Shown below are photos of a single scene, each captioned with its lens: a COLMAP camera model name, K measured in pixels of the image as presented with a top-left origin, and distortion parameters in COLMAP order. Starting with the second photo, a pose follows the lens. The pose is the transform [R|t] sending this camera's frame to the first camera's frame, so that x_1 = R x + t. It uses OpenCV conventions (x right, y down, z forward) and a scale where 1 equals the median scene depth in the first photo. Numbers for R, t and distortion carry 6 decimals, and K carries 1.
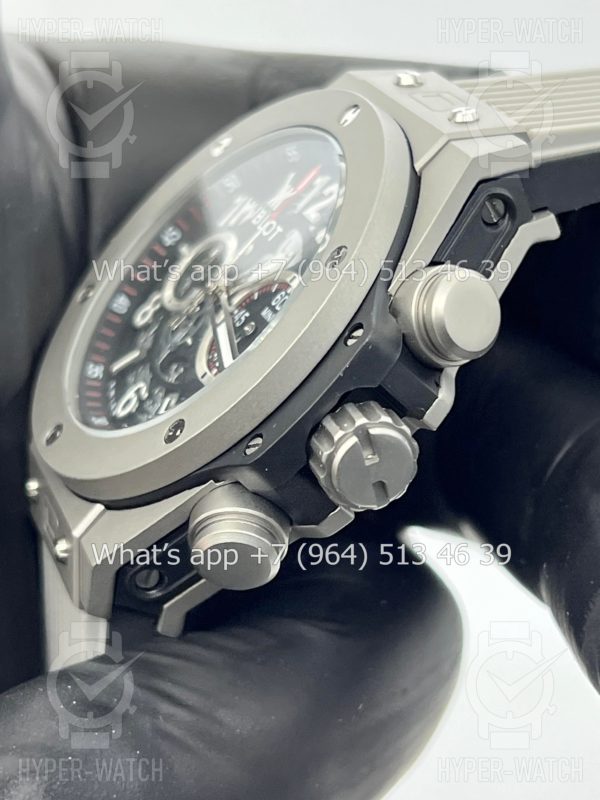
lens RADIAL K [[1885.8, 0, 300.0], [0, 1885.8, 400.0], [0, 0, 1]] dist [0.216670, 0.181849]
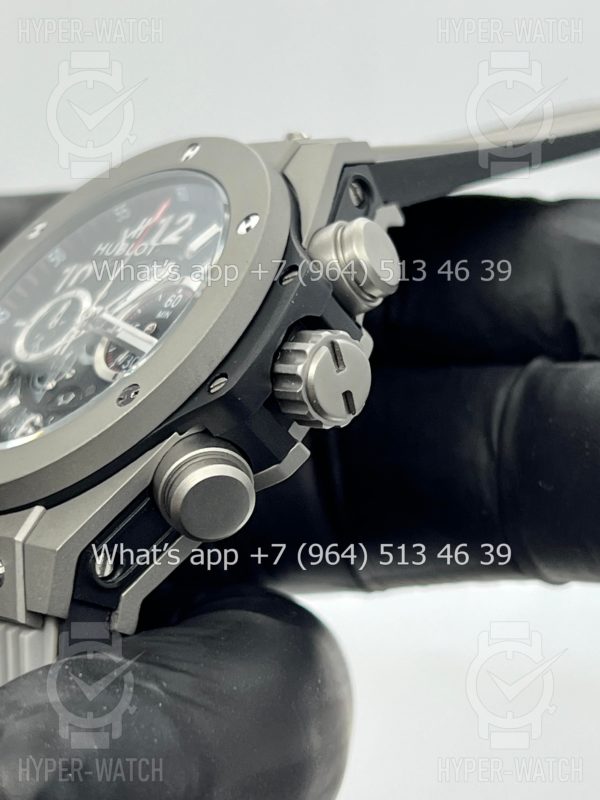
lens RADIAL K [[1885.8, 0, 300.0], [0, 1885.8, 400.0], [0, 0, 1]] dist [0.216670, 0.181849]
pose [[0.922808, -0.094448, 0.373503, -0.345466], [0.203863, 0.942342, -0.265390, 0.294422], [-0.326902, 0.321048, 0.888855, 0.058980]]
